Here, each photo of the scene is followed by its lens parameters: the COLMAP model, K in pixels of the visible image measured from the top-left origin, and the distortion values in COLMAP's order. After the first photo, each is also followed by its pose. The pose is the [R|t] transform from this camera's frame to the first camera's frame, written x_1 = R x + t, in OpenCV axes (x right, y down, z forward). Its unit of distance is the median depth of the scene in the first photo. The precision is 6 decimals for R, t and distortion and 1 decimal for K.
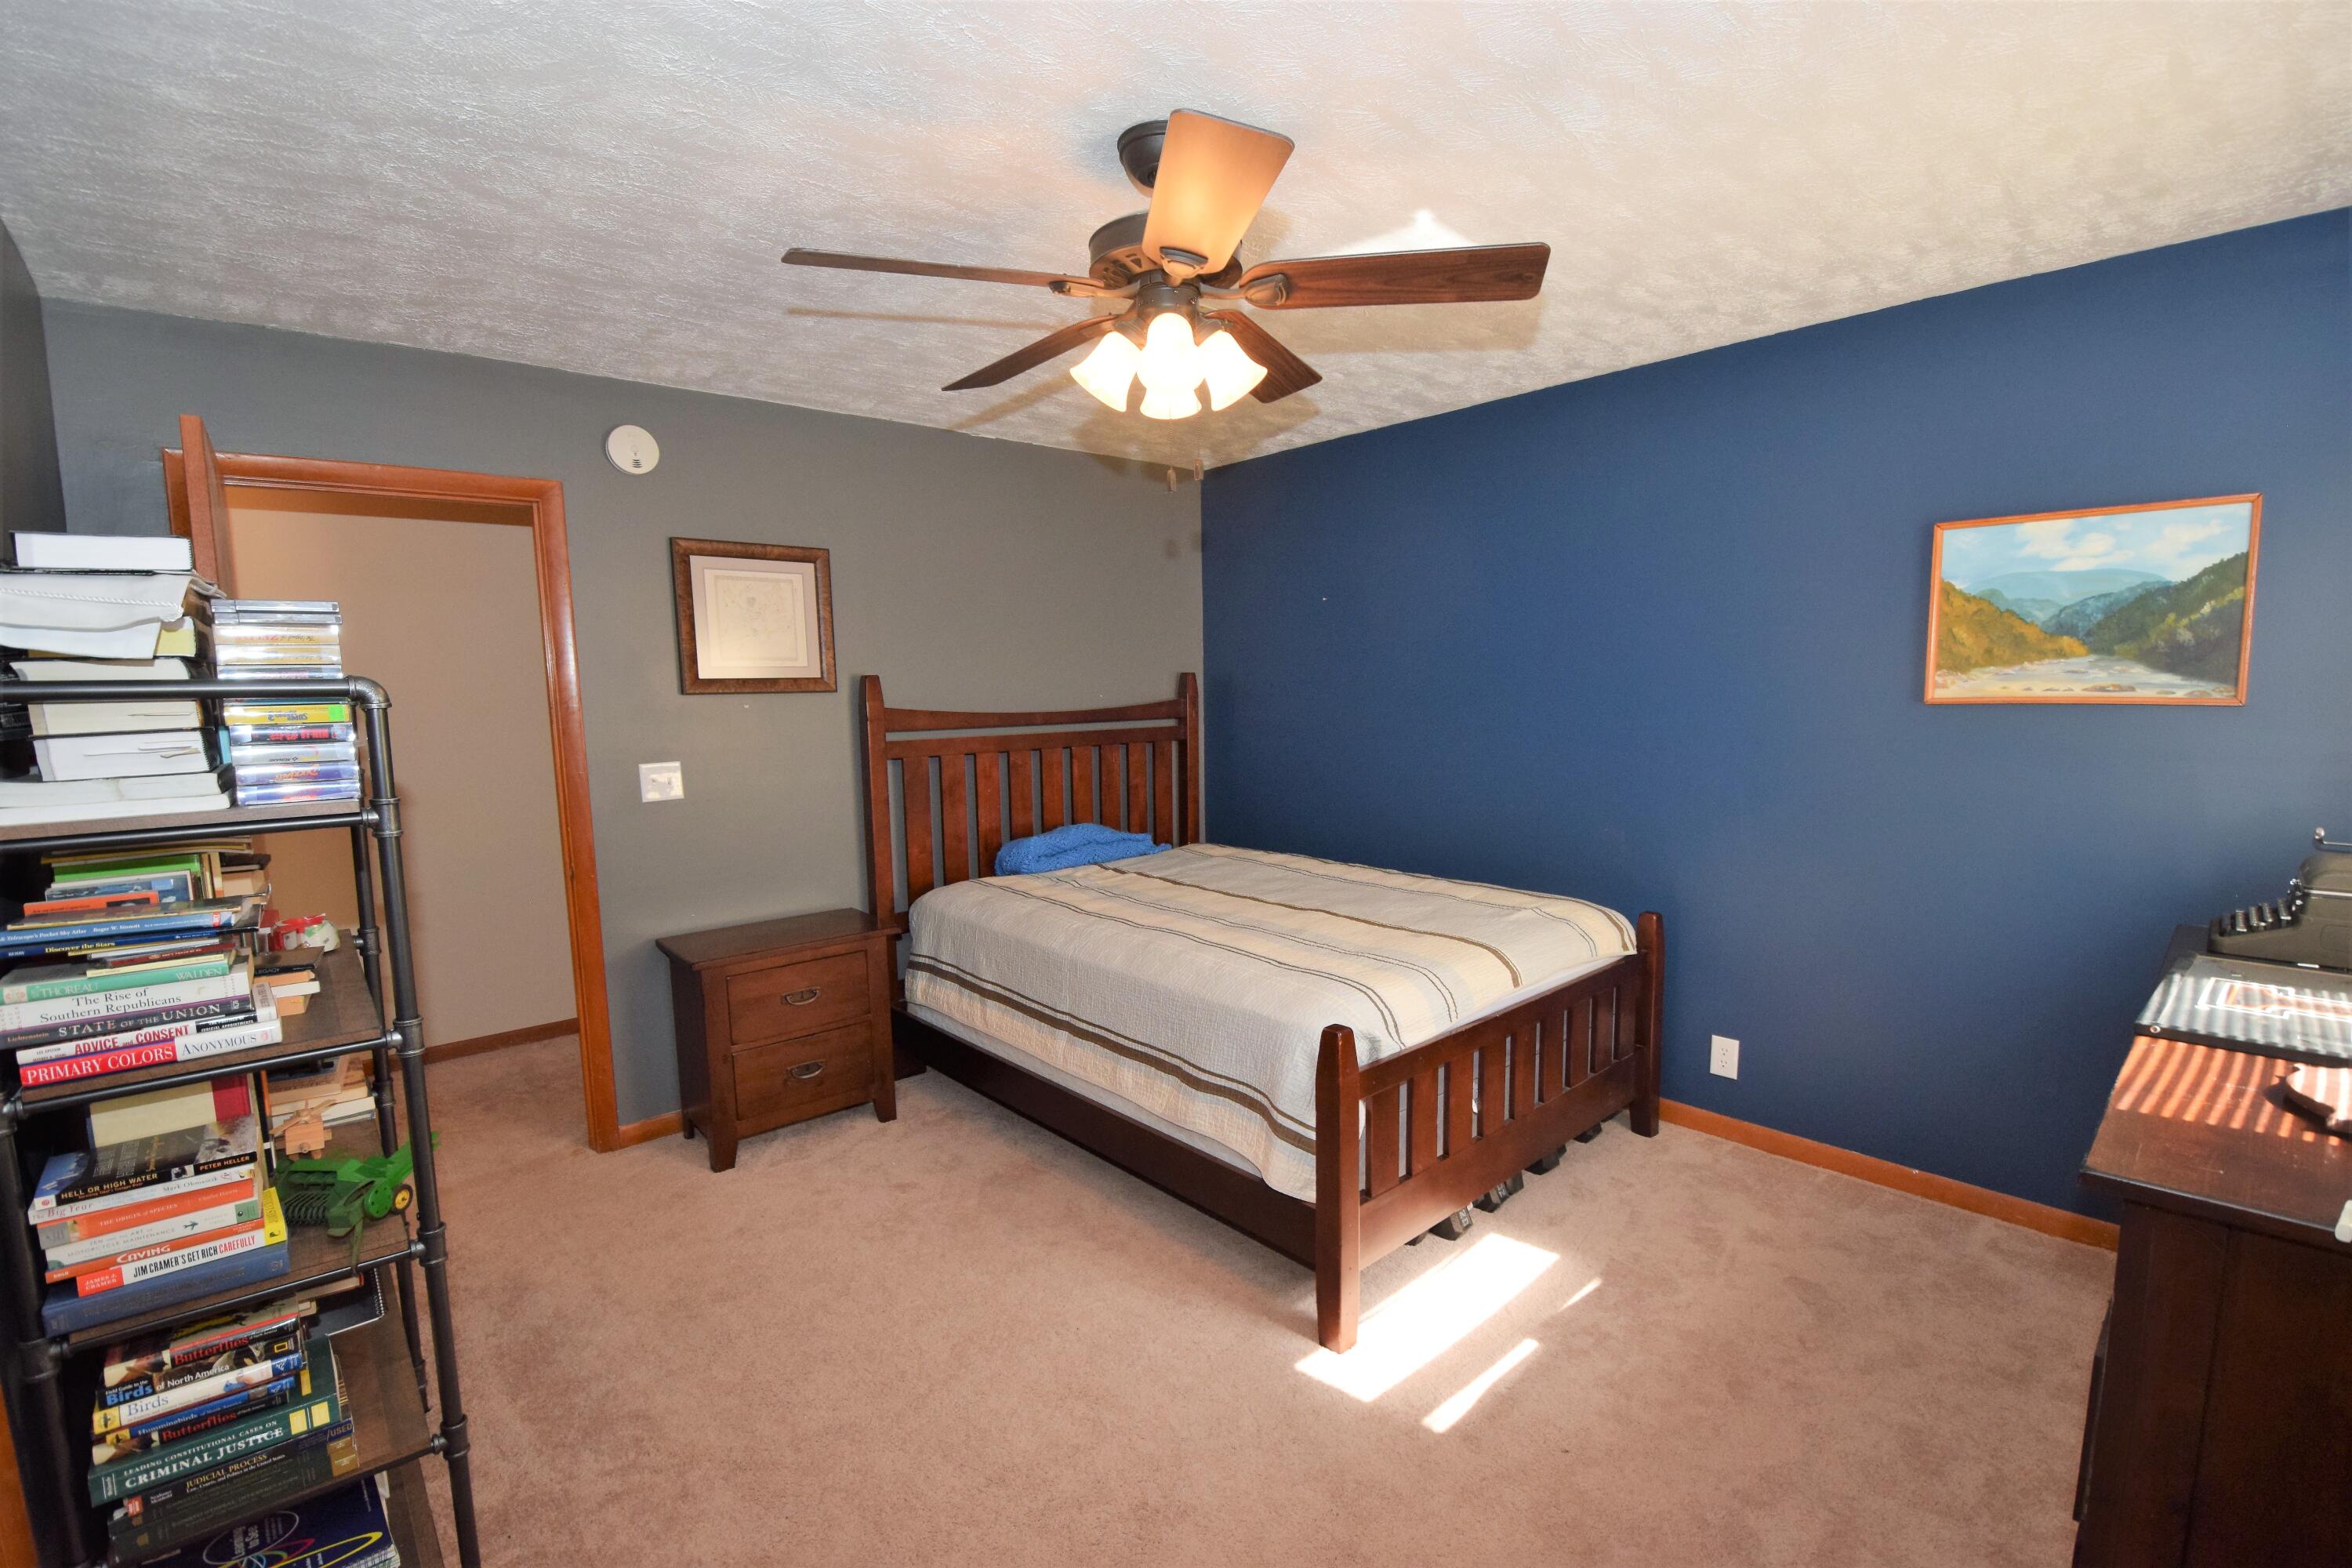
lens RADIAL K [[1040.3, 0, 1174.8], [0, 1040.3, 794.0], [0, 0, 1]] dist [0.007293, -0.016122]
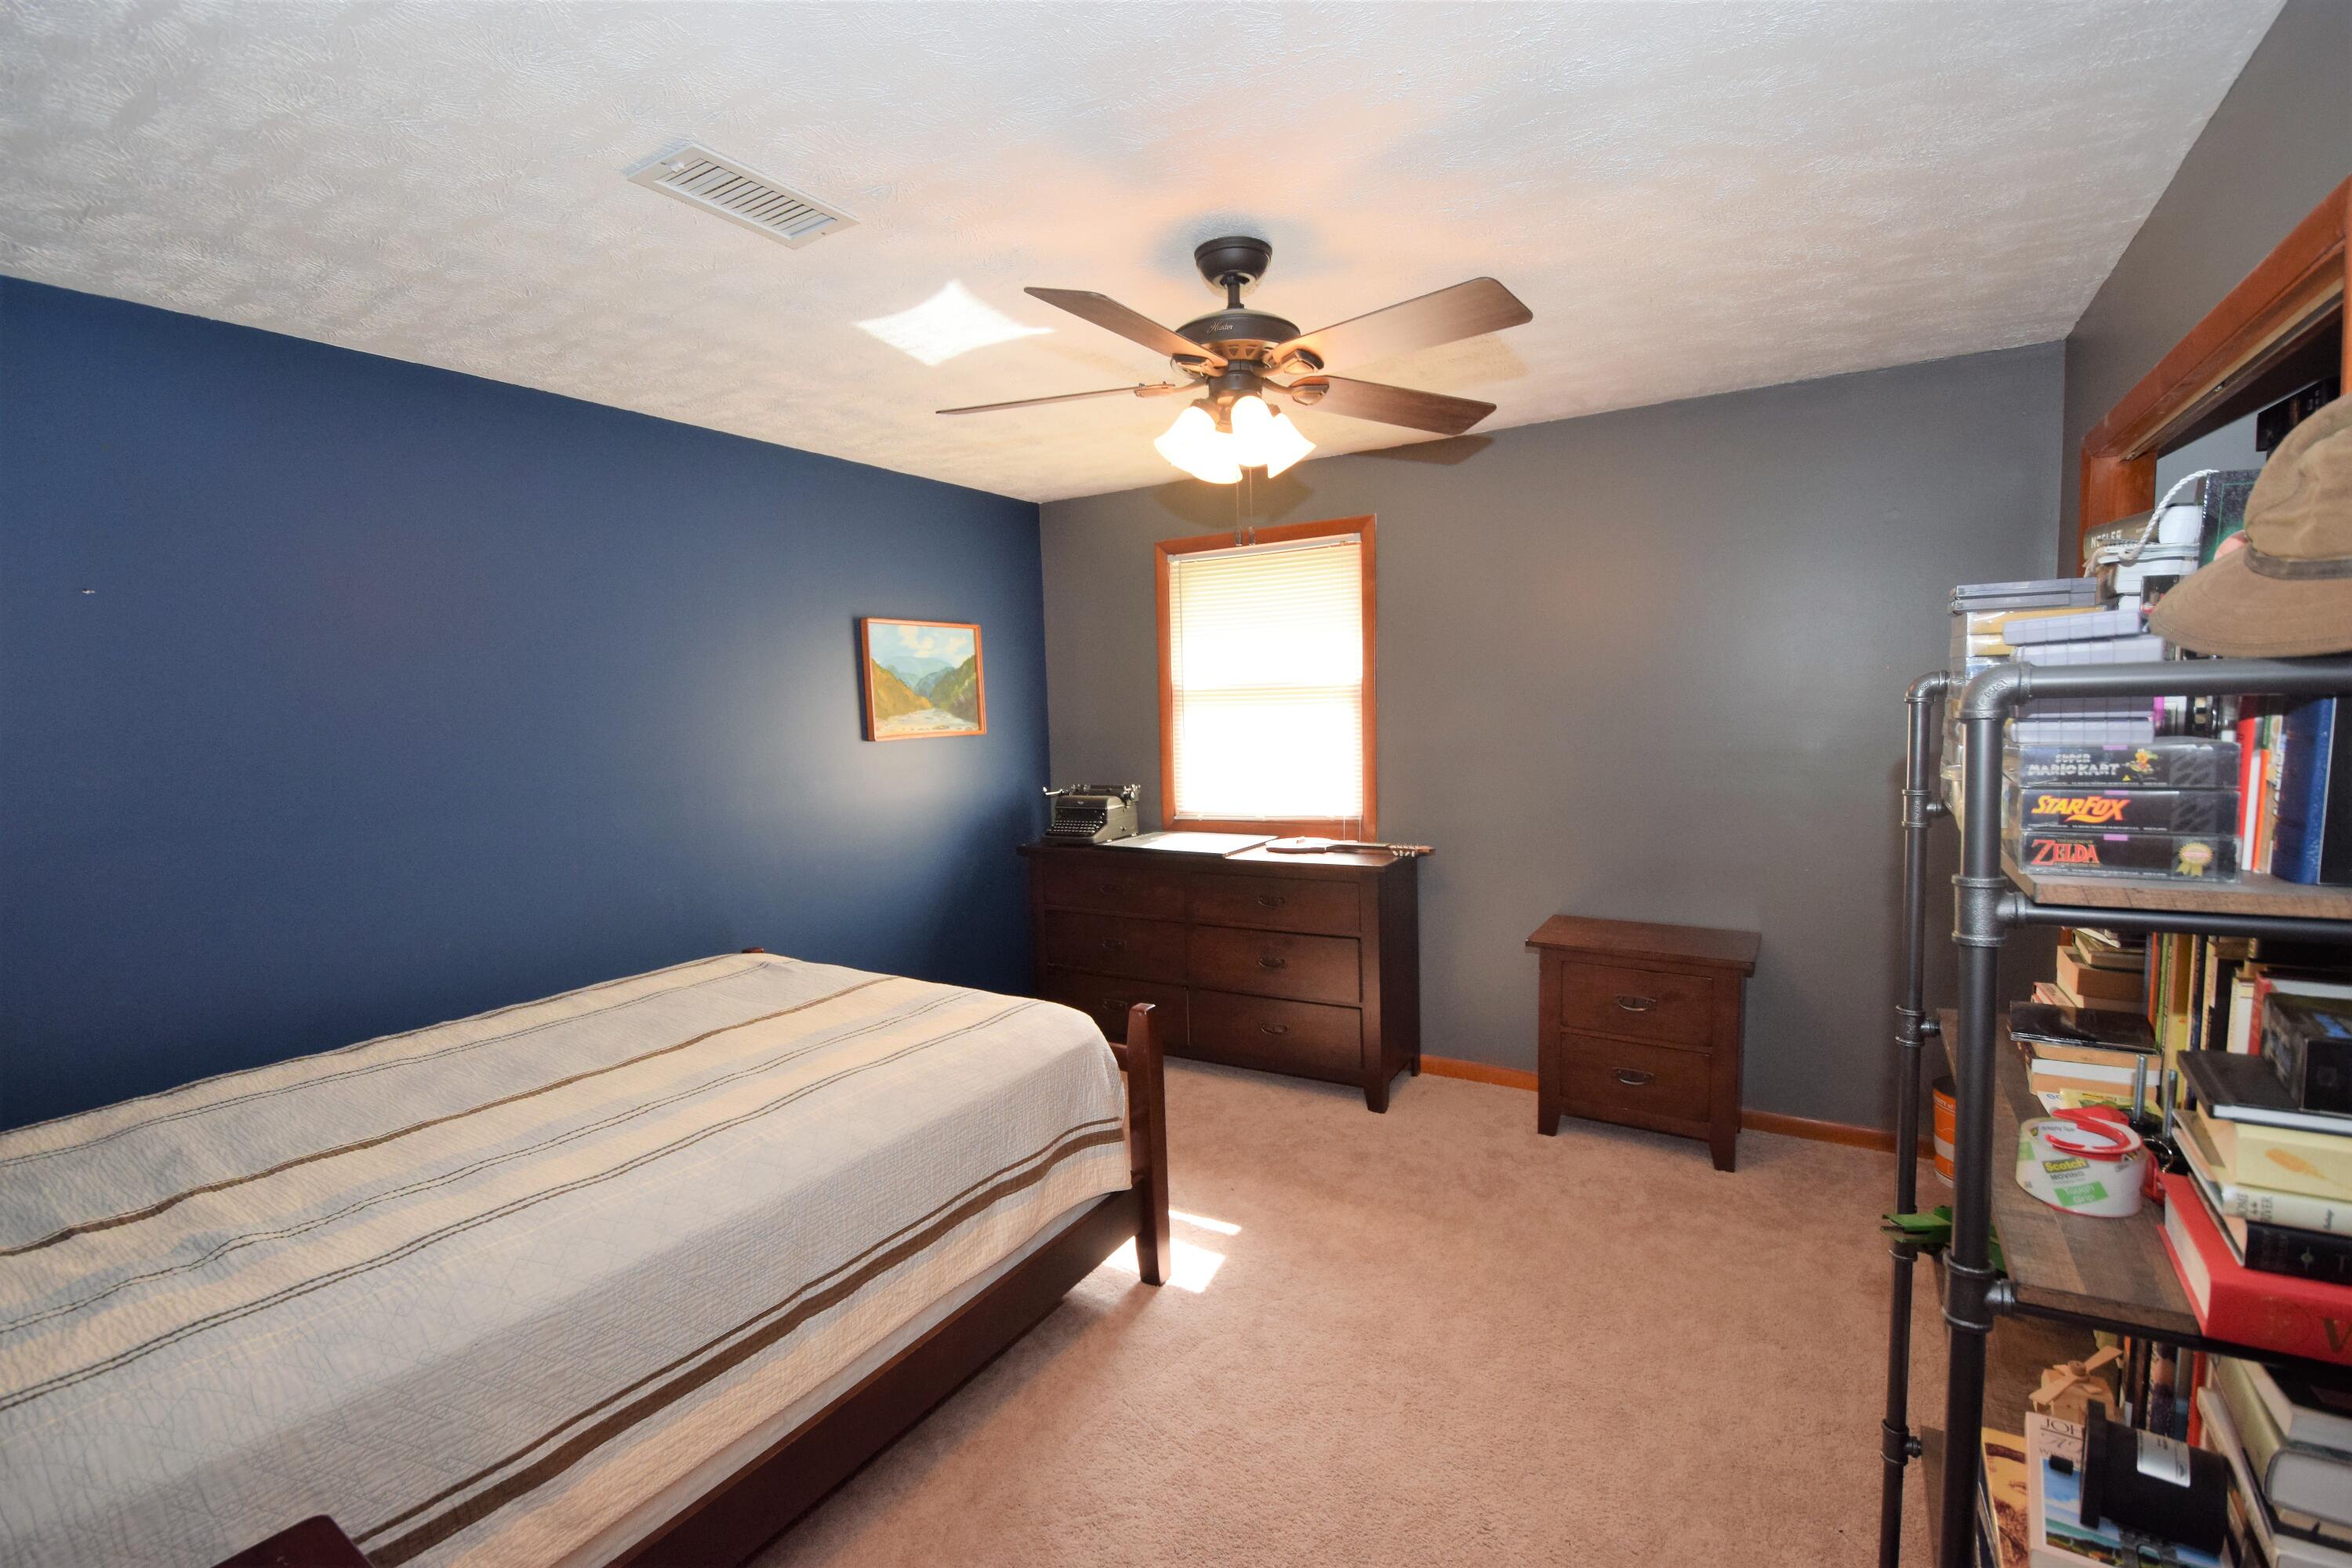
lens RADIAL K [[1040.3, 0, 1178.4], [0, 1040.3, 790.7], [0, 0, 1]] dist [0.007293, -0.016122]
pose [[-0.288710, -0.054008, 0.955892, -0.849735], [0.144612, 0.984493, 0.099301, -0.110411], [-0.946432, 0.166903, -0.276423, 1.096675]]
